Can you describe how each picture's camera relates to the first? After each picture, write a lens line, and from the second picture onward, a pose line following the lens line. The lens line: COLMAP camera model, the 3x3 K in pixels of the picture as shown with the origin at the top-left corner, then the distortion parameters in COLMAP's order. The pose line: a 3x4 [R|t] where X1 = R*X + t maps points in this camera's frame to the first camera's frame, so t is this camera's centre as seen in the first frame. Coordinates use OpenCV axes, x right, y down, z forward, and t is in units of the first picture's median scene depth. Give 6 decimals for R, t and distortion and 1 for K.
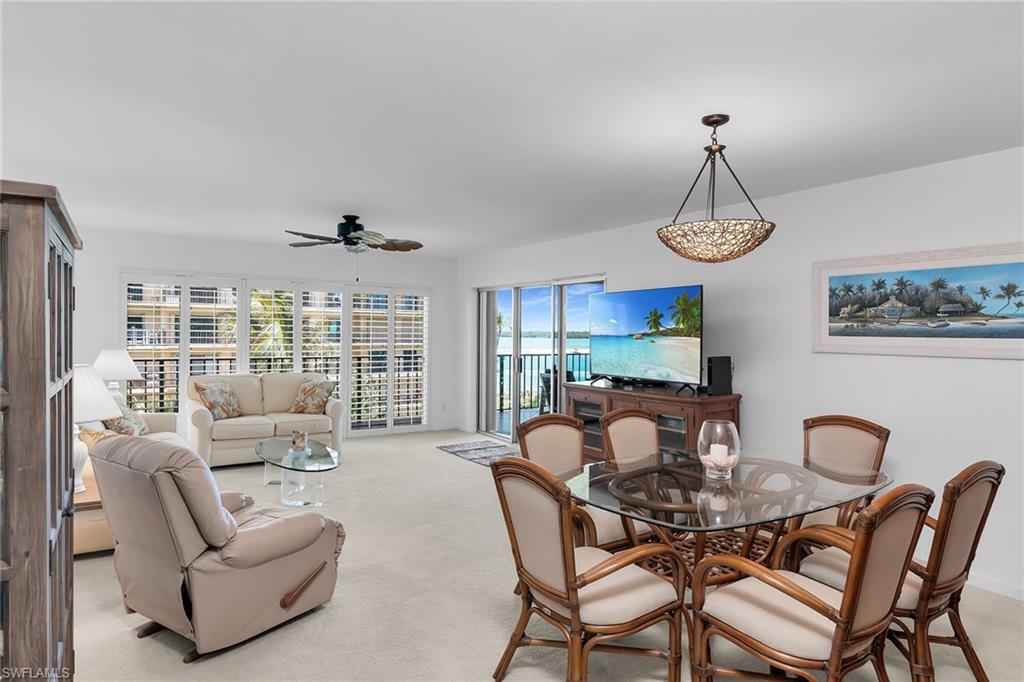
lens RADIAL K [[603.4, 0, 509.9], [0, 603.4, 337.3], [0, 0, 1]] dist [0.003249, 0.000139]
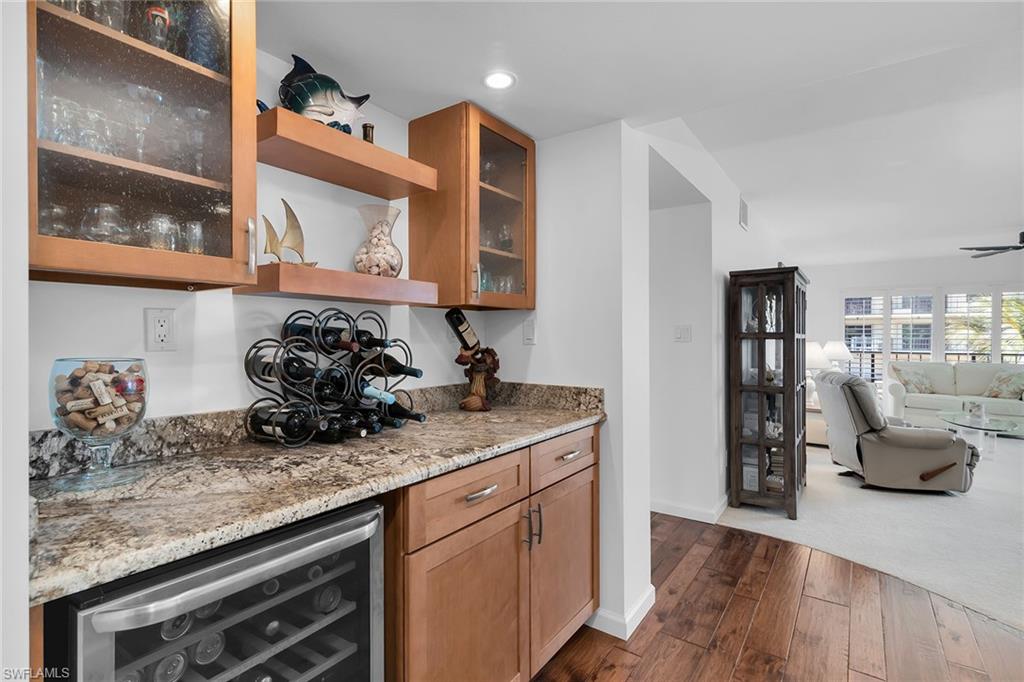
lens RADIAL K [[526.2, 0, 480.2], [0, 526.2, 344.1], [0, 0, 1]] dist [-0.000423, -0.000428]
pose [[0.371728, 0.004820, -0.928329, 0.223679], [-0.008872, 0.999959, 0.001639, 0.030676], [0.928299, 0.007627, 0.371755, -0.294687]]
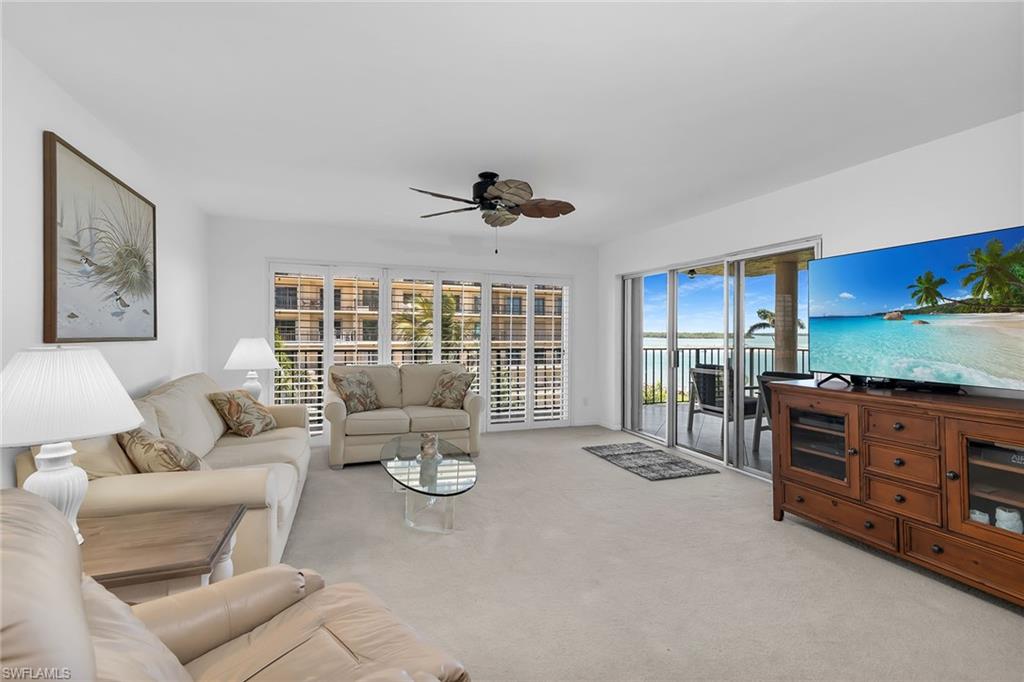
lens RADIAL K [[480.5, 0, 506.8], [0, 480.5, 337.3], [0, 0, 1]] dist [0.042091, 0.000249]
pose [[0.974301, -0.000694, -0.225247, -0.073011], [0.000881, 0.999999, 0.000731, 0.016556], [0.225247, -0.000911, 0.974301, 0.291315]]
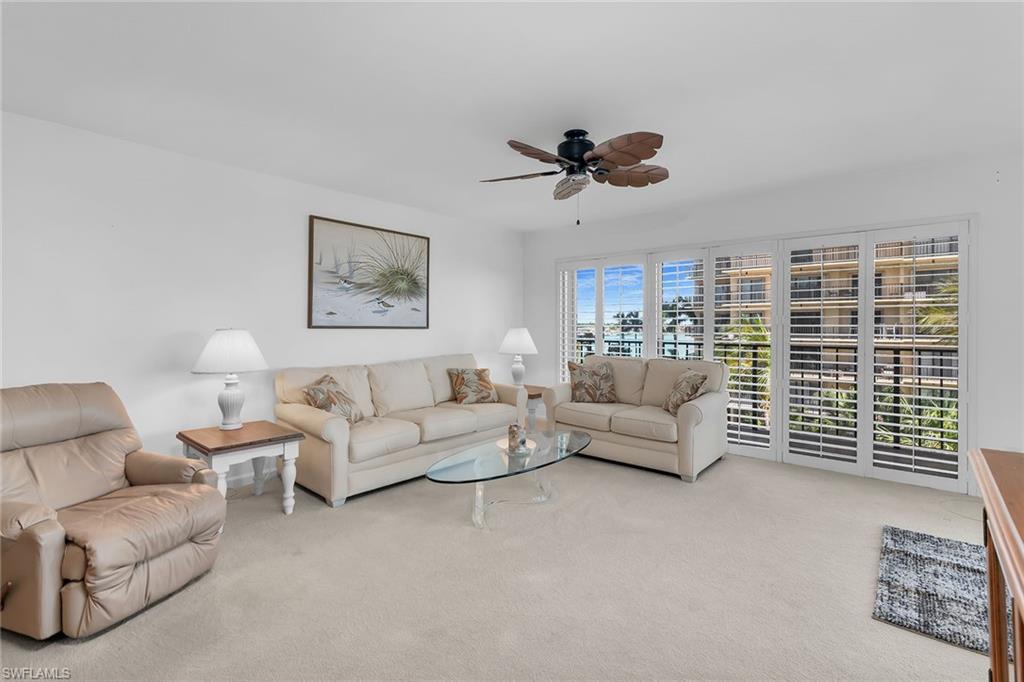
lens RADIAL K [[480.5, 0, 506.8], [0, 480.5, 337.3], [0, 0, 1]] dist [0.042091, 0.000249]
pose [[0.269672, 0.015936, -0.962820, 0.206655], [-0.006323, 0.999871, 0.014779, 0.021062], [0.962931, 0.002103, 0.269738, 0.628302]]
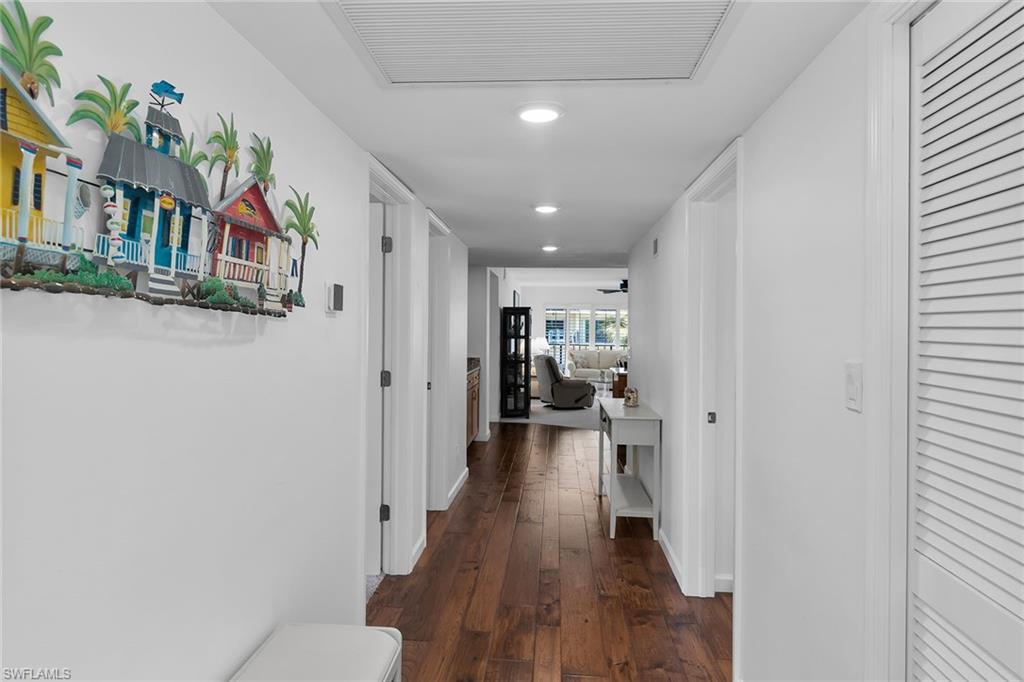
lens RADIAL K [[631.6, 0, 512.2], [0, 631.6, 313.1], [0, 0, 1]] dist [0.003369, 0.000154]
pose [[0.806011, -0.008504, -0.591839, 0.649246], [-0.018065, 0.999078, -0.038959, 0.023081], [0.591625, 0.042093, 0.805114, -0.955620]]
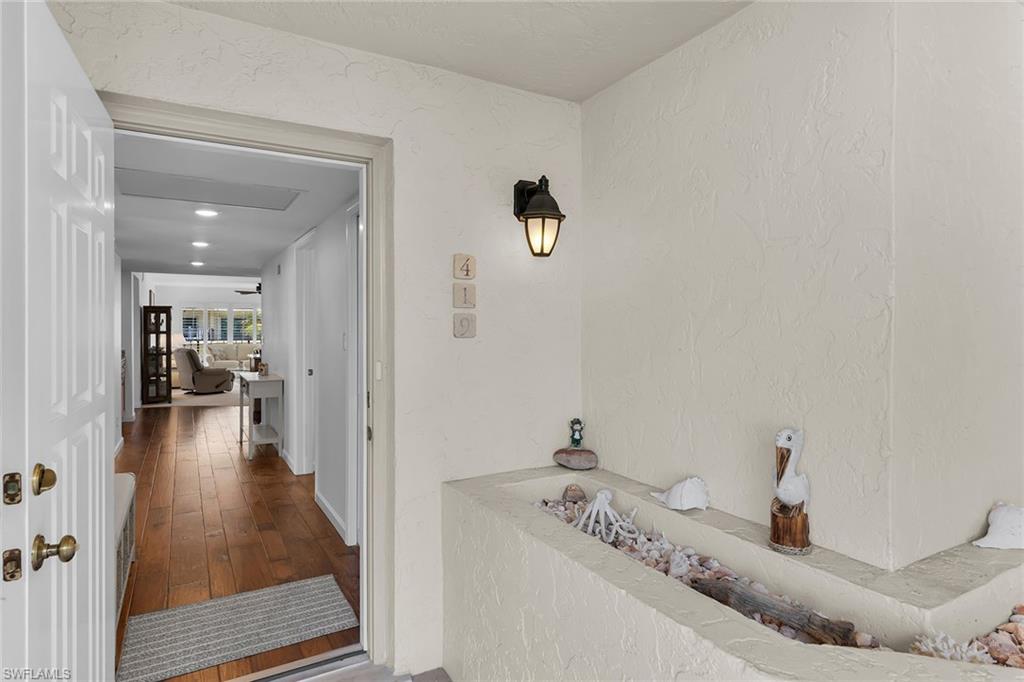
lens RADIAL K [[567.0, 0, 511.6], [0, 567.0, 332.6], [0, 0, 1]] dist [0.001606, 0.000257]
pose [[0.999036, -0.002160, -0.043851, 0.776073], [0.001904, 0.999981, -0.005889, 0.031419], [0.043863, 0.005799, 0.999021, -1.199158]]
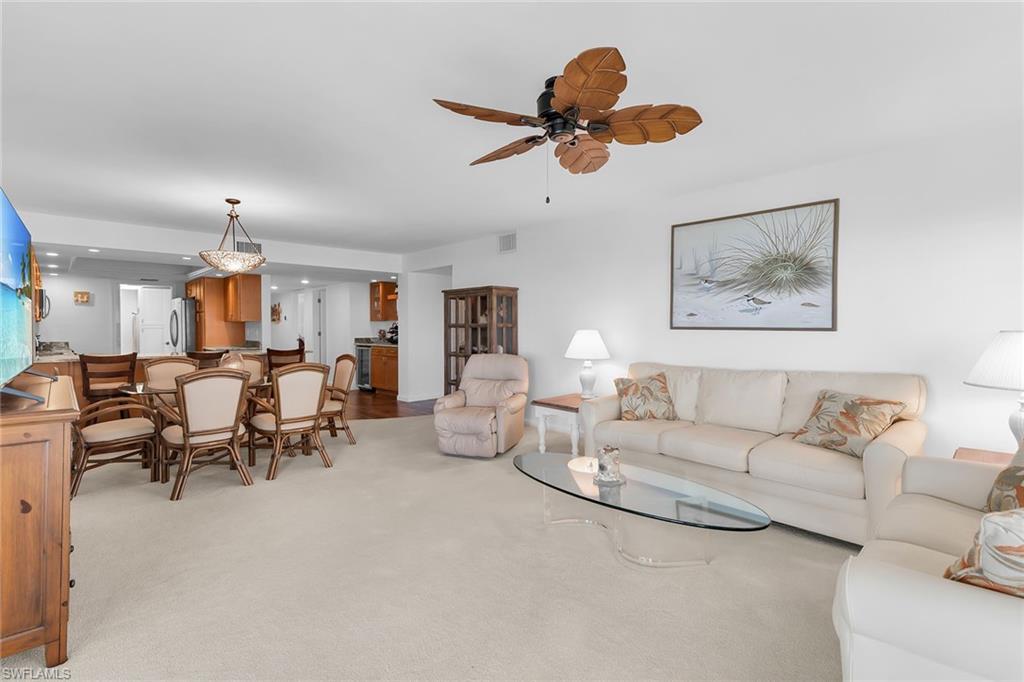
lens RADIAL K [[480.5, 0, 506.8], [0, 480.5, 337.3], [0, 0, 1]] dist [0.042091, 0.000249]
pose [[-0.981868, -0.004185, -0.189518, -0.102638], [-0.009759, 0.999547, 0.028488, 0.014683], [0.189313, 0.029821, -0.981464, 1.168762]]
